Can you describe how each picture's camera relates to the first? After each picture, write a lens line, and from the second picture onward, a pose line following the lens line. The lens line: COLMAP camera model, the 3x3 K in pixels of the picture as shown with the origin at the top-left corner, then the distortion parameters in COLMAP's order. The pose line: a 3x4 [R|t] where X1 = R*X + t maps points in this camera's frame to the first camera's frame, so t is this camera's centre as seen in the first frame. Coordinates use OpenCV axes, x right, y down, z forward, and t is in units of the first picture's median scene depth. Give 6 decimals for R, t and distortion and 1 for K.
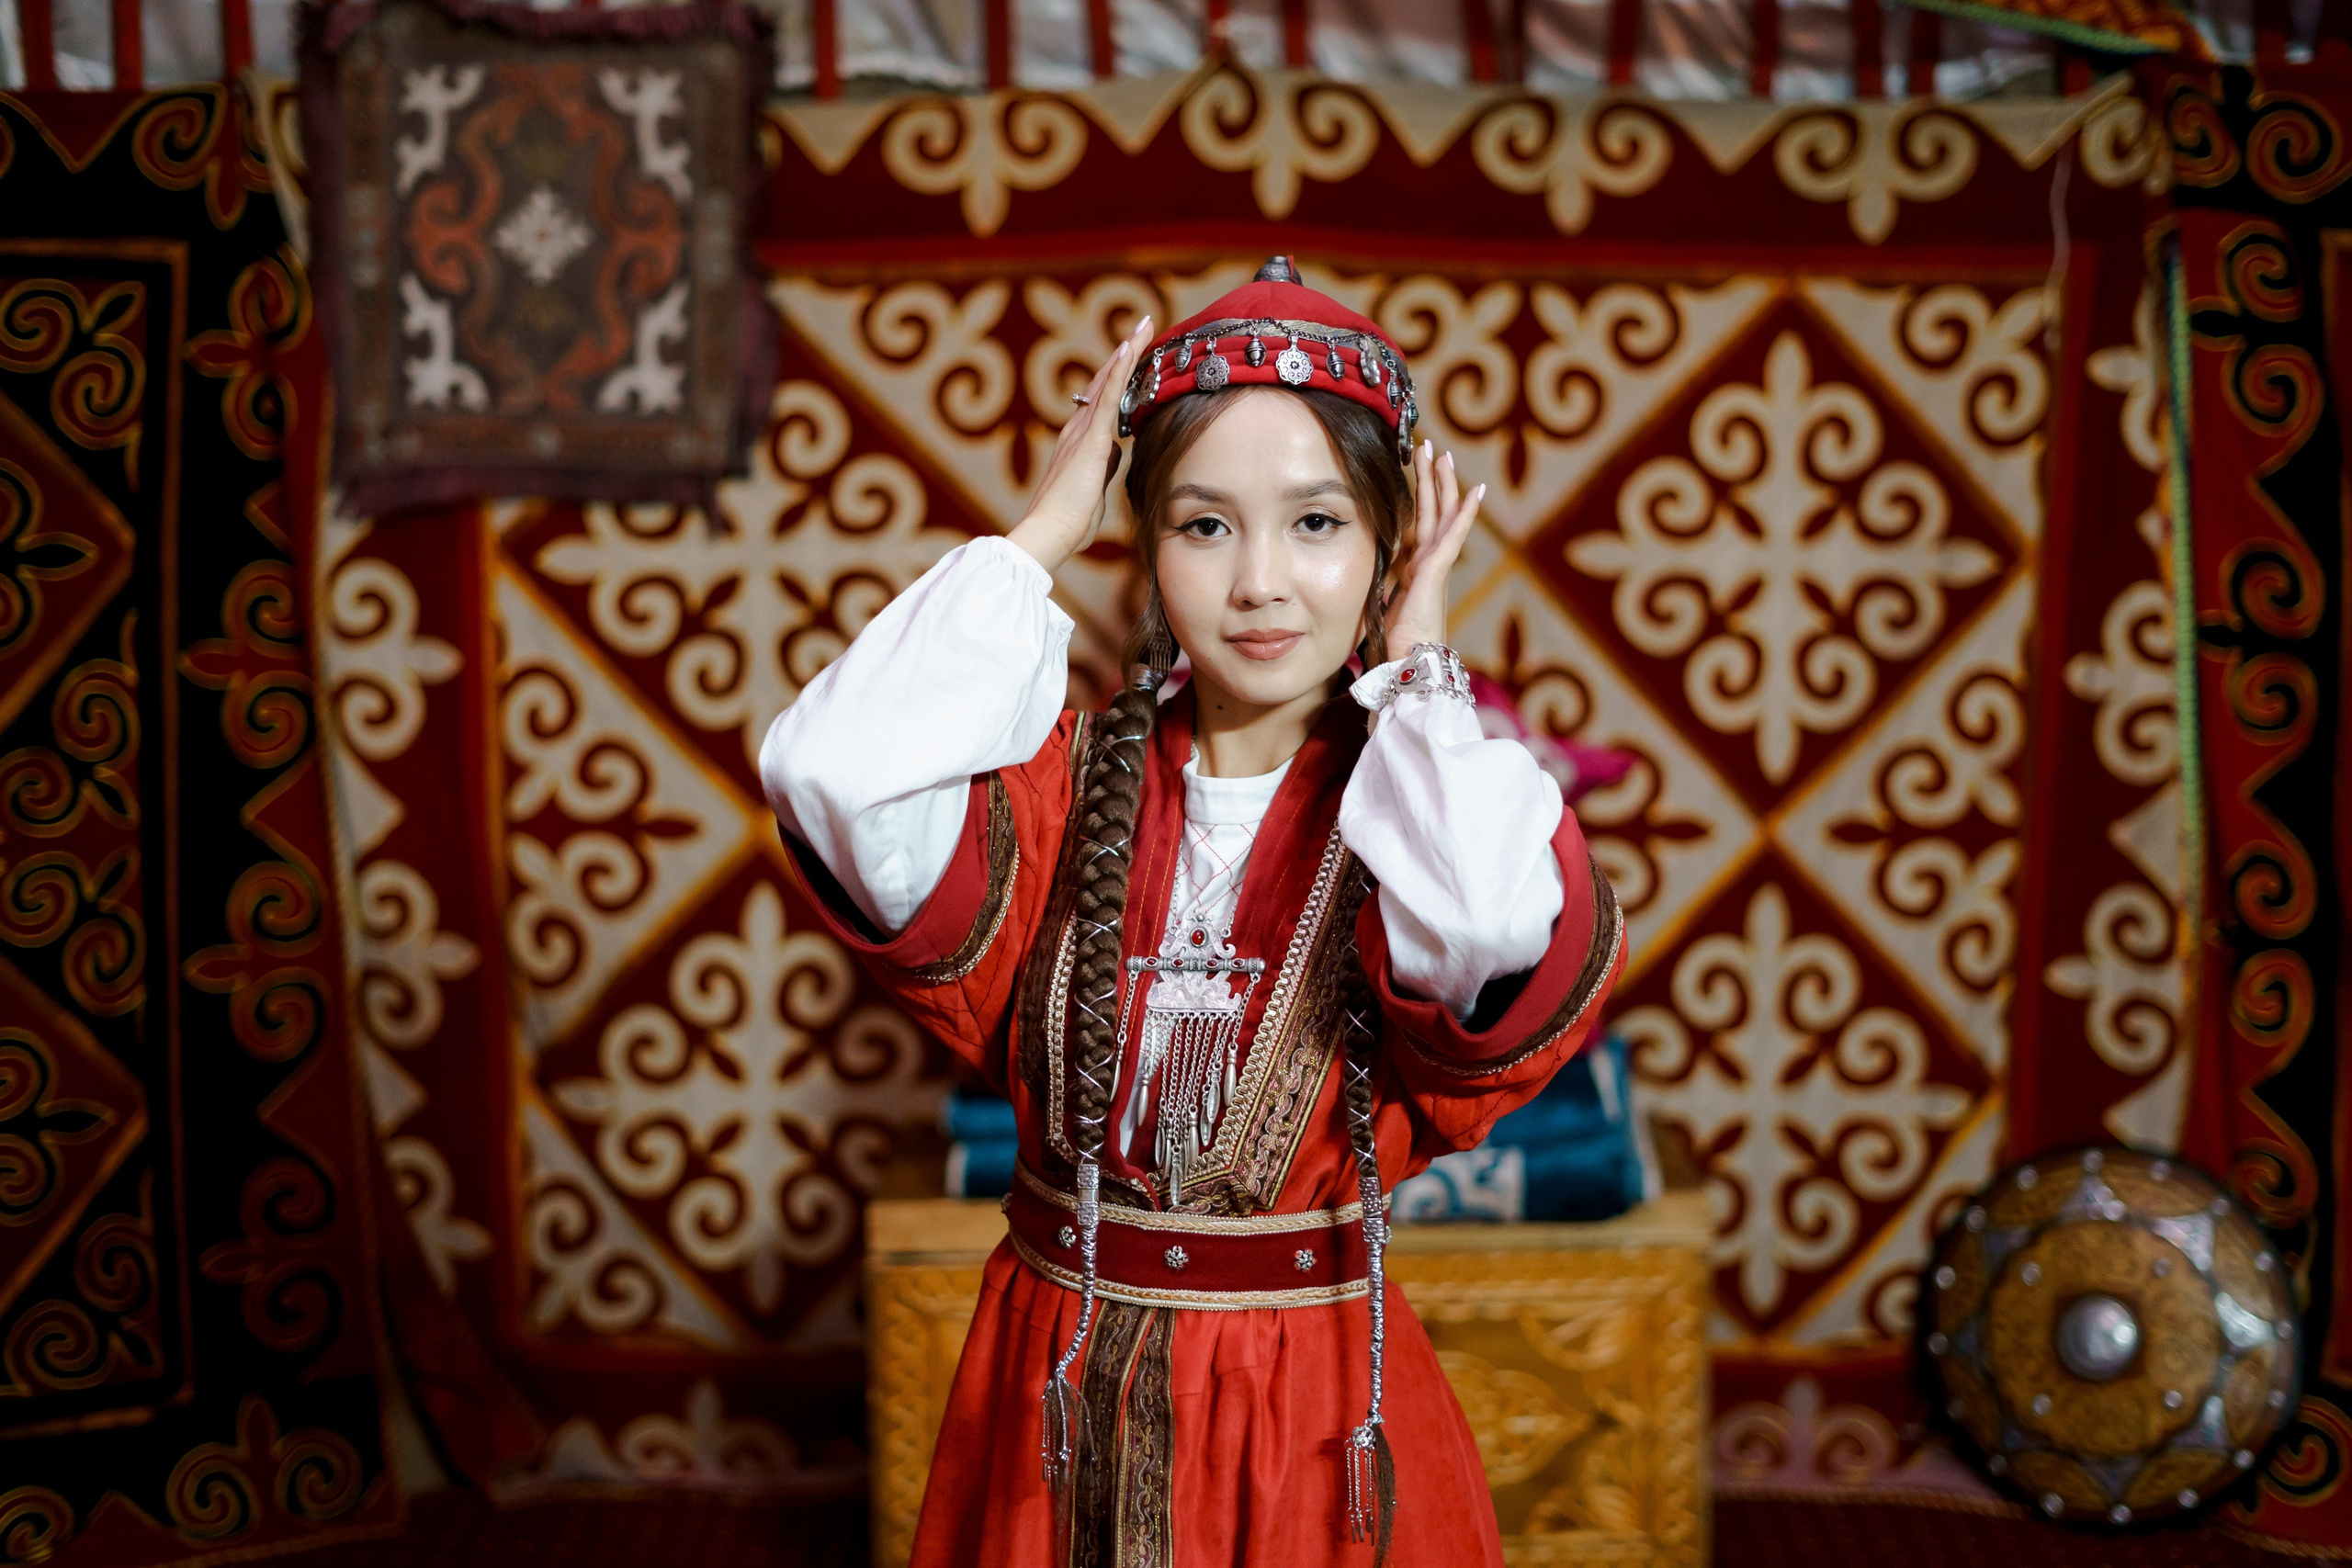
lens RADIAL K [[3535.3, 0, 1181.2], [0, 3535.3, 775.6], [0, 0, 1]] dist [-0.040668, 0.062128]
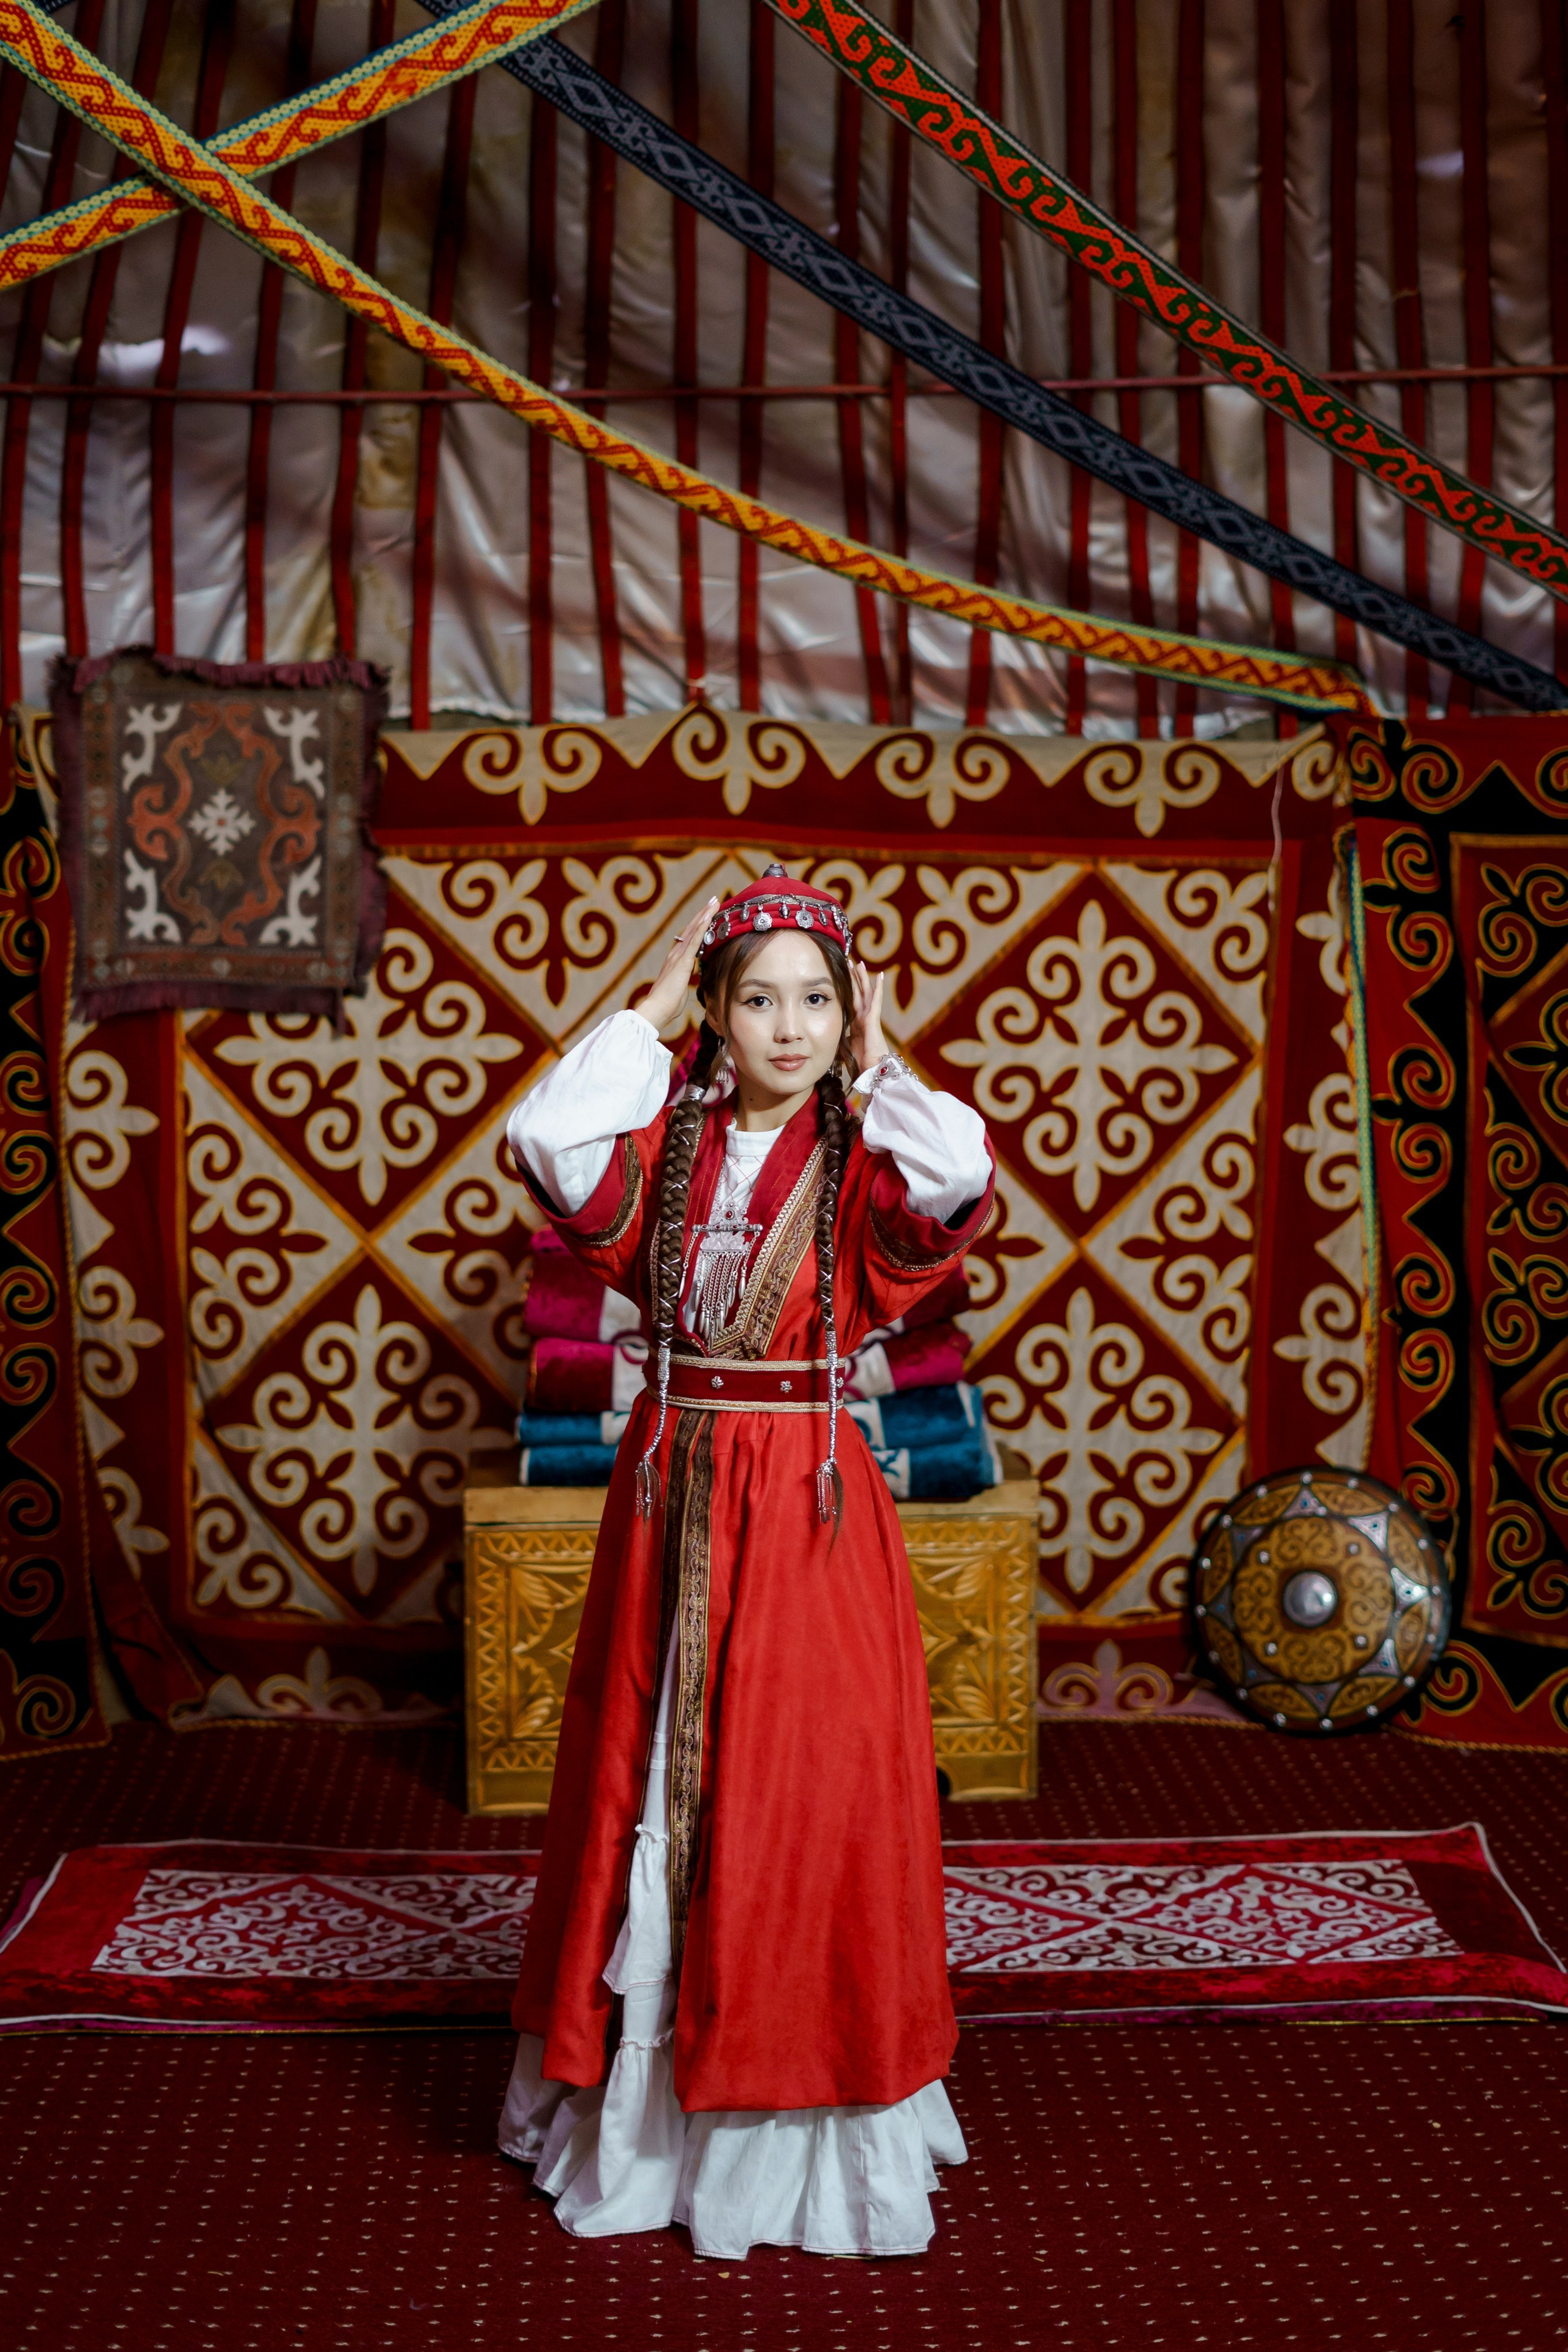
lens RADIAL K [[3573.8, 0, 801.9], [0, 3573.8, 1085.0], [0, 0, 1]] dist [-0.035270, 0.042902]
pose [[0.997398, 0.006137, 0.071825, -0.050154], [-0.001158, 0.997605, -0.069158, 0.050830], [-0.072077, 0.068895, 0.995017, -0.434360]]
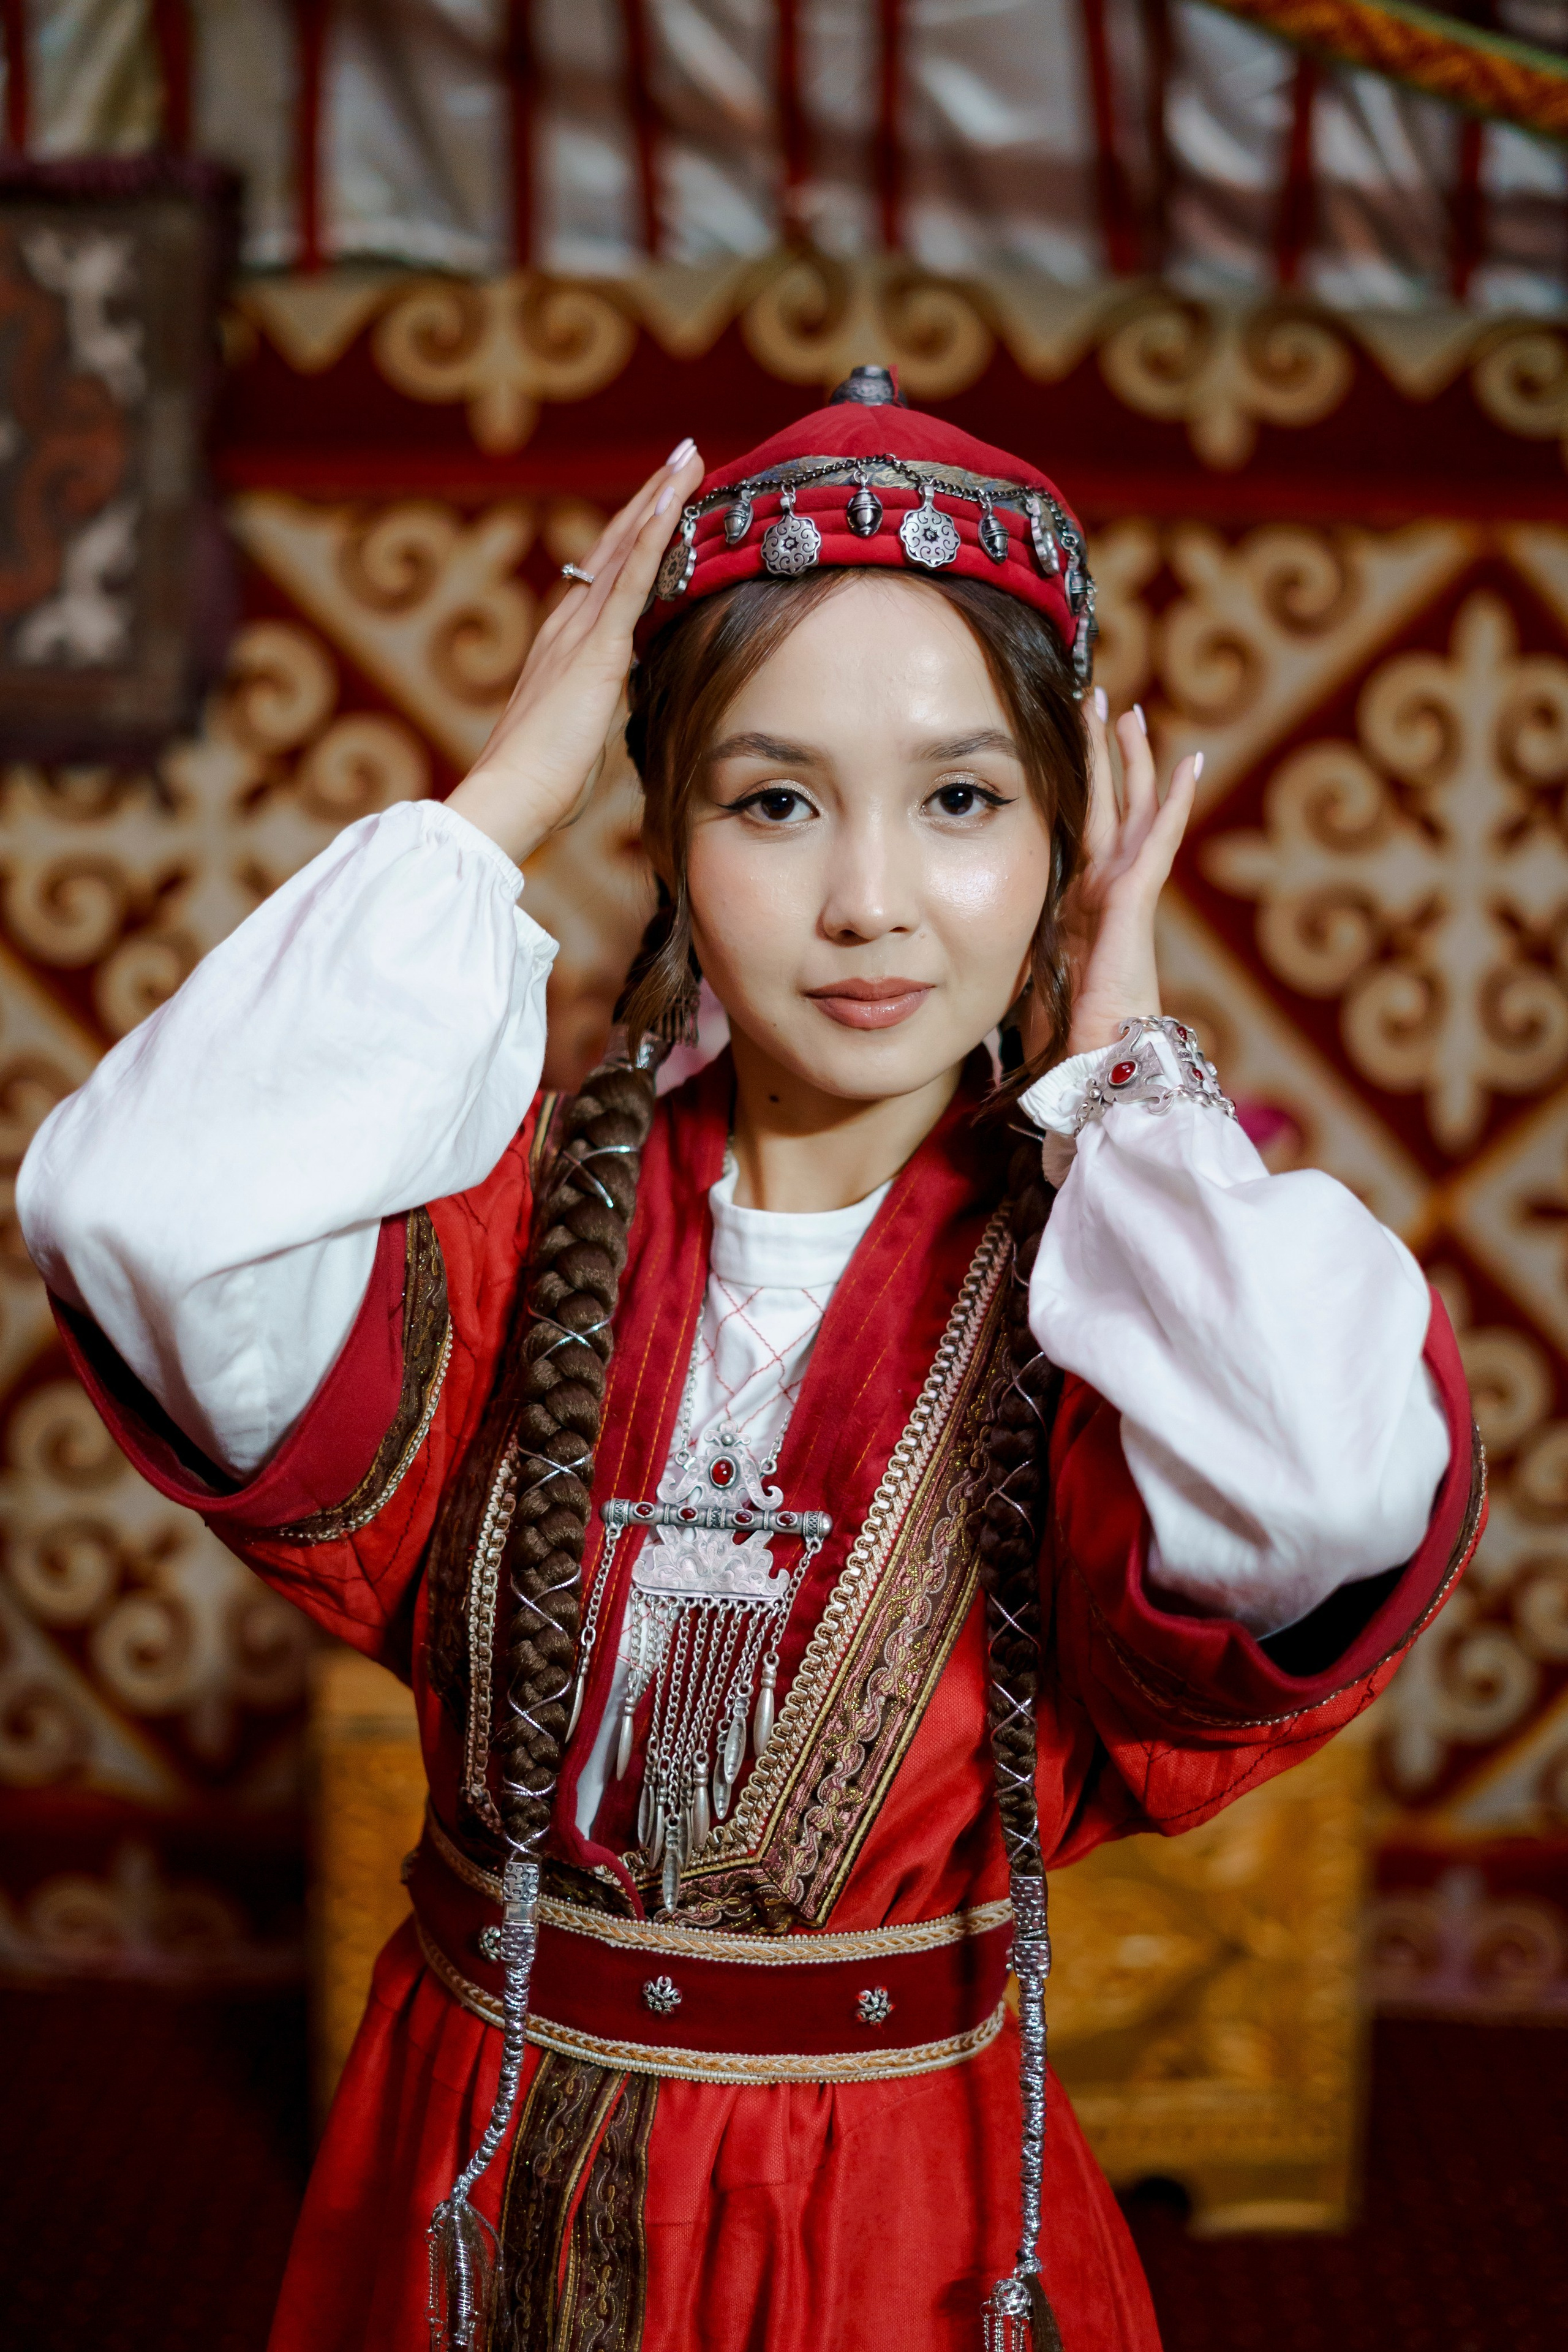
lens RADIAL K [[3534.8, 0, 775.8], [0, 3534.8, 1180.9], [0, 0, 1]] dist [-0.036108, -0.091121]
pose [[0.999656, 0.022774, 0.012989, 0.000689], [-0.023155, 0.999283, 0.029950, -0.011367], [-0.012297, -0.030241, 0.999467, 0.185136]]
